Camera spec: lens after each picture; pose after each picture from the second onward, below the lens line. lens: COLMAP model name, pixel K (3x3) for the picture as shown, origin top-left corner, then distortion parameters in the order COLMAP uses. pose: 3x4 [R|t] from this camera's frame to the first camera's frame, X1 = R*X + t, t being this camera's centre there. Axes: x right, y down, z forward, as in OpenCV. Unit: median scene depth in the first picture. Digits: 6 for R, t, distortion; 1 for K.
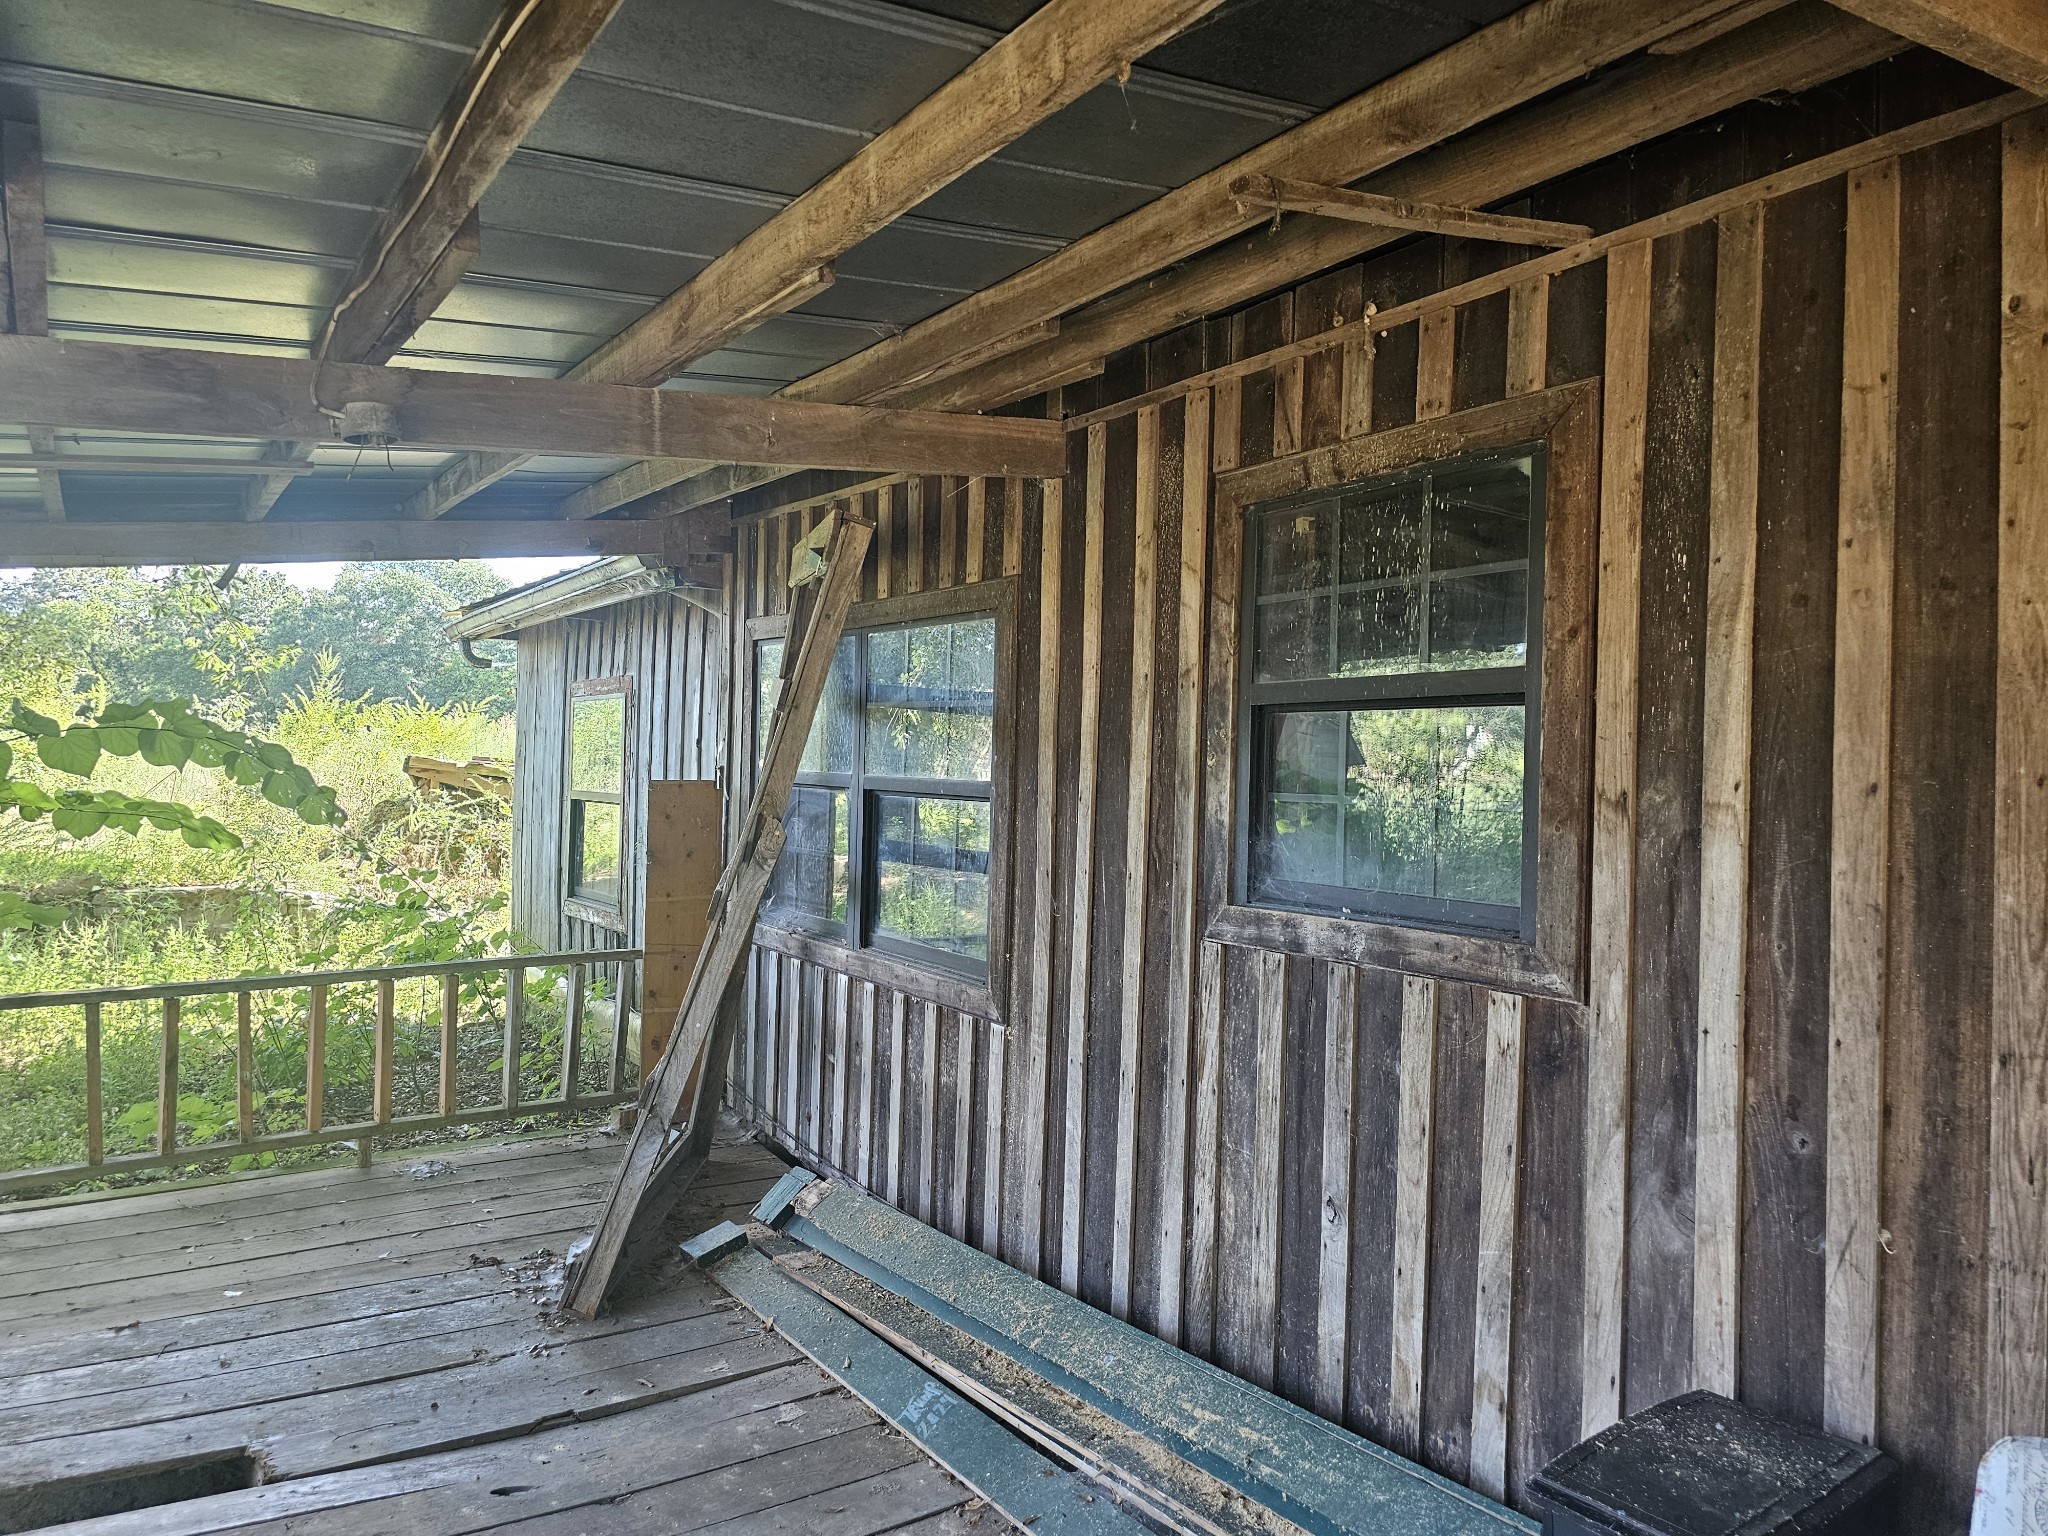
lens RADIAL K [[1417.8, 0, 1017.5], [0, 1417.8, 774.5], [0, 0, 1]] dist [0.047844, -0.042824]
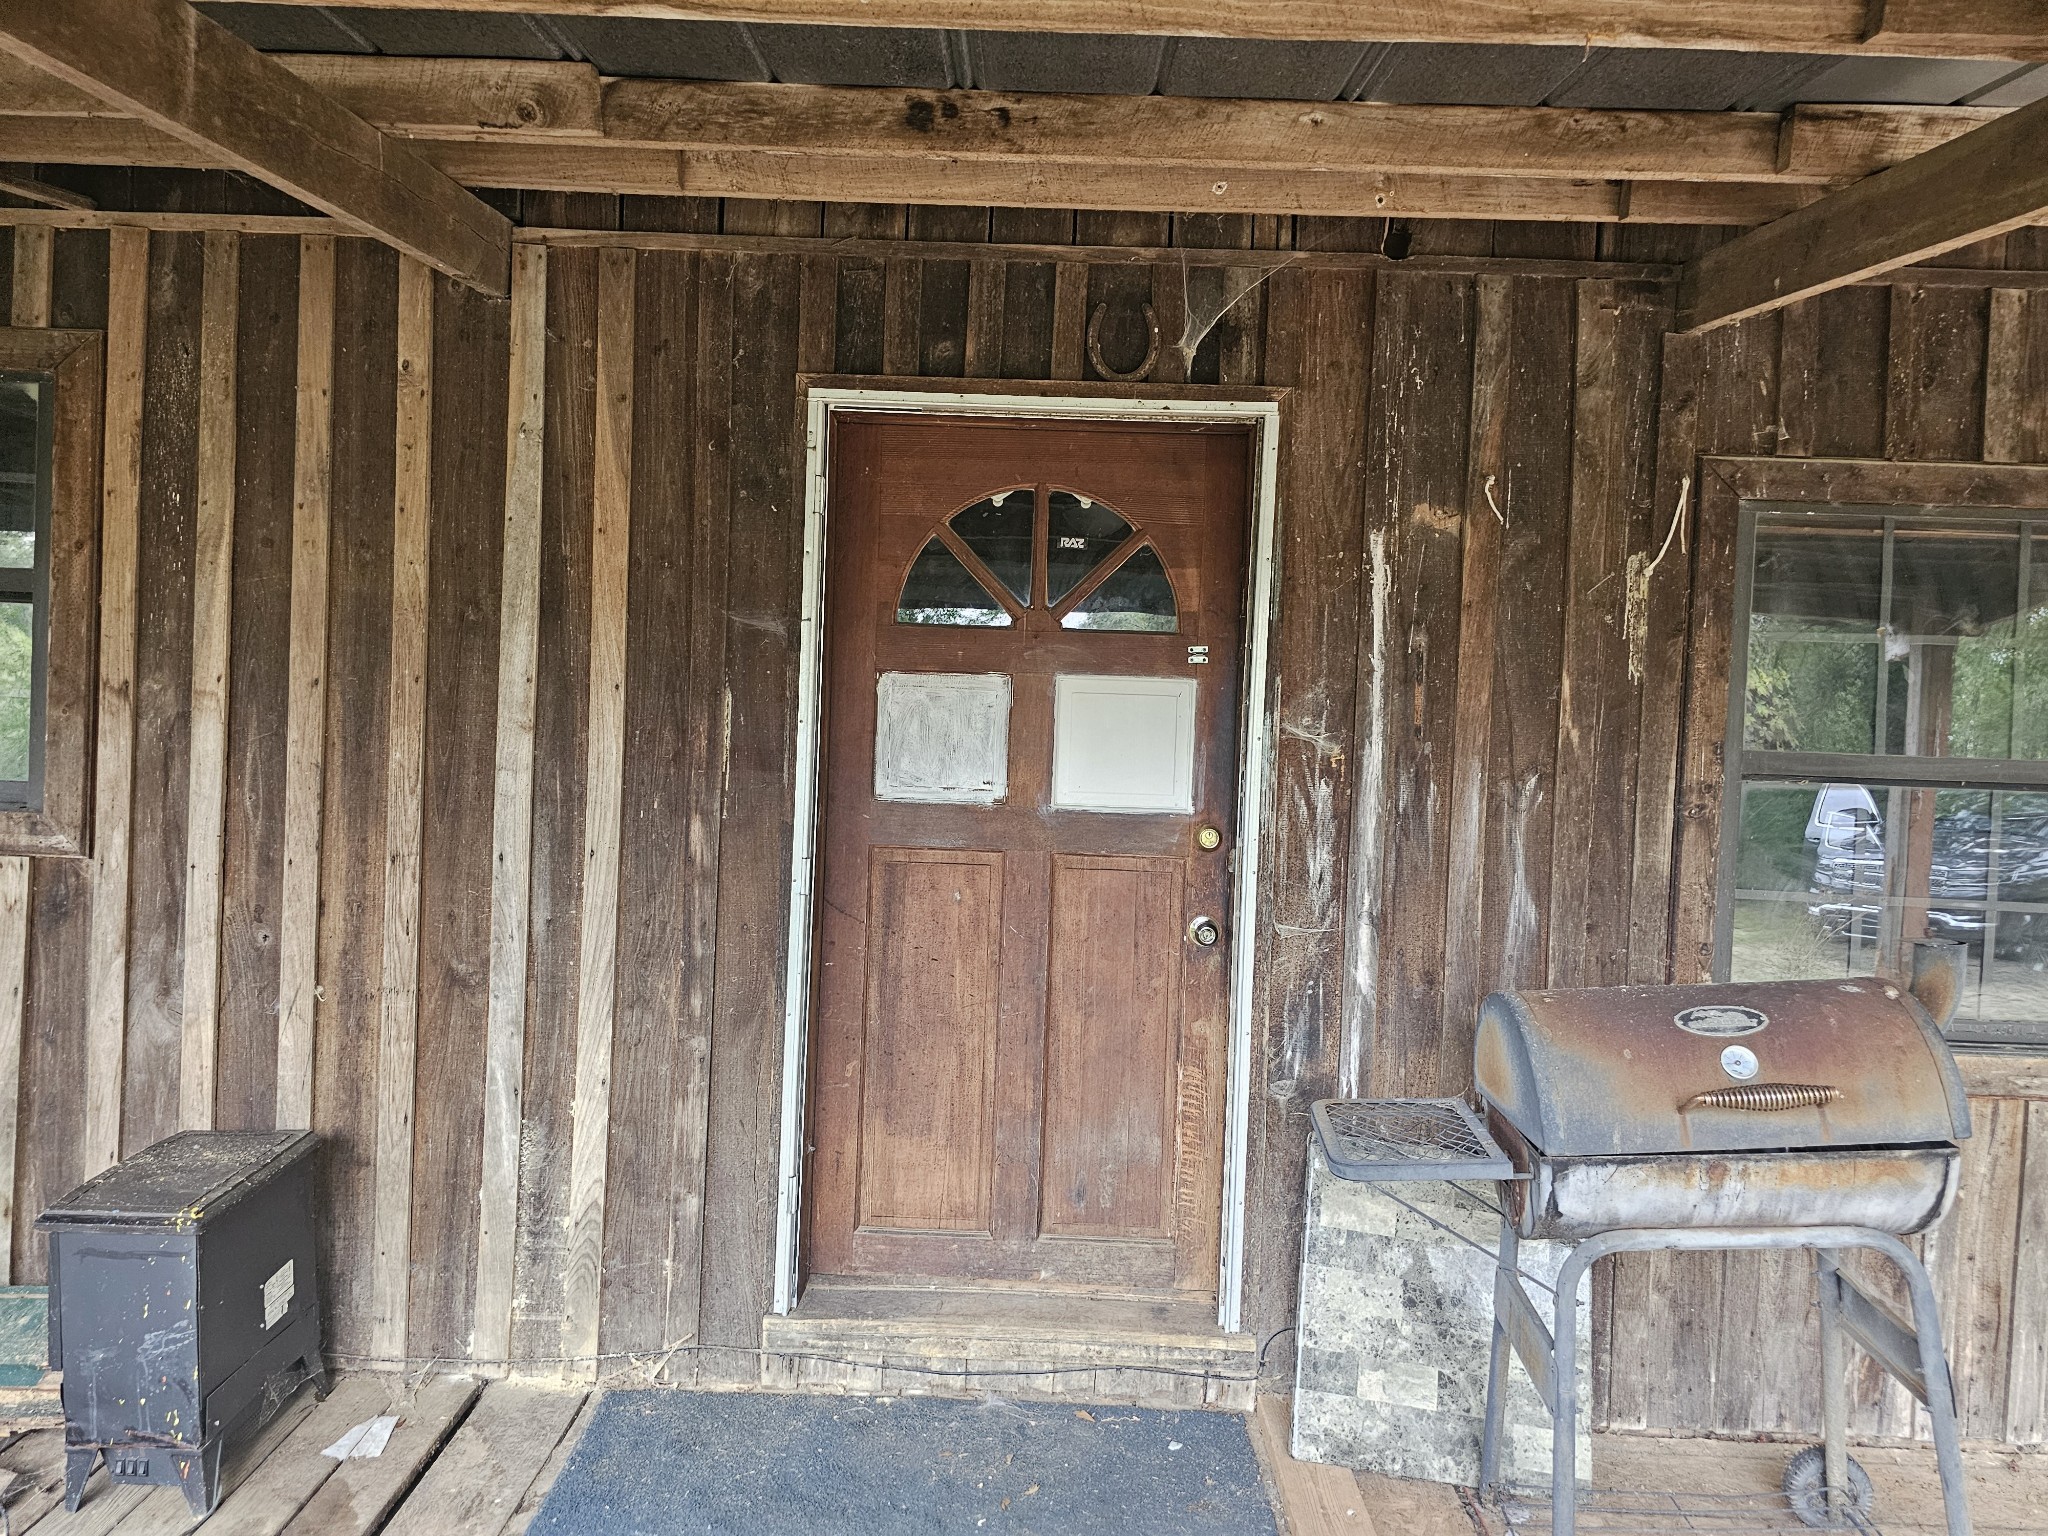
lens RADIAL K [[1417.8, 0, 1030.7], [0, 1417.8, 762.1], [0, 0, 1]] dist [0.047844, -0.042824]
pose [[0.574668, -0.016232, 0.818226, -0.145438], [-0.027419, 0.998860, 0.039073, 0.012935], [-0.817927, -0.044889, 0.573568, -0.363222]]
